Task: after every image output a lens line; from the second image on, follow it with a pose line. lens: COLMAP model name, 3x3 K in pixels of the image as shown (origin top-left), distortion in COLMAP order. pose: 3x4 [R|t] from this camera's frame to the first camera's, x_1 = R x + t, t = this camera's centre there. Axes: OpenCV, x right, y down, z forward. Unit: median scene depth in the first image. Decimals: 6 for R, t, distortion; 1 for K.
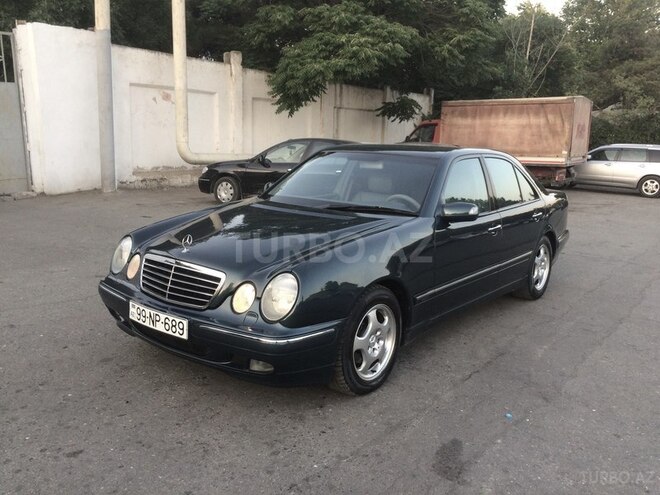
lens RADIAL K [[567.1, 0, 333.0], [0, 567.1, 247.8], [0, 0, 1]] dist [0.084364, -0.118446]
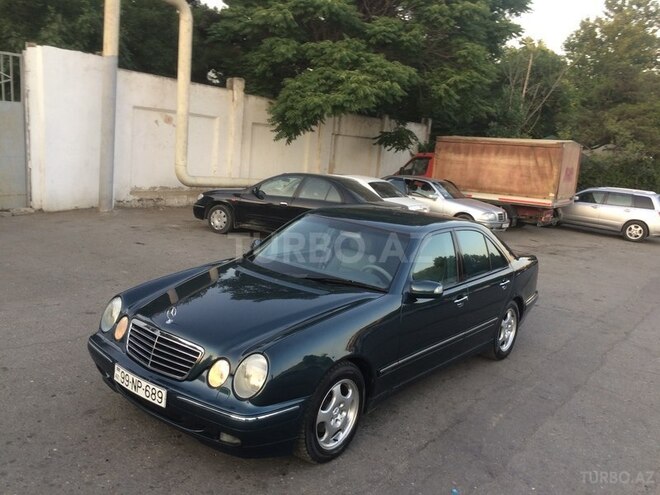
lens RADIAL K [[567.1, 0, 333.8], [0, 567.1, 245.8], [0, 0, 1]] dist [0.084364, -0.118446]
pose [[0.998157, 0.059788, 0.010387, 0.010845], [-0.059539, 0.997964, -0.022850, -0.040398], [-0.011732, 0.022189, 0.999685, -0.031693]]
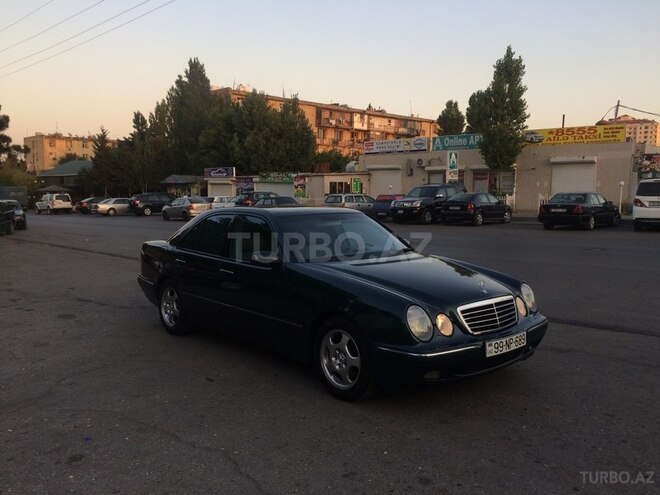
lens RADIAL K [[567.1, 0, 331.1], [0, 567.1, 240.8], [0, 0, 1]] dist [0.084364, -0.118446]
pose [[0.185803, -0.116036, 0.975711, -0.485499], [0.199573, 0.976761, 0.078156, -0.086383], [-0.962106, 0.180204, 0.204643, 0.316194]]
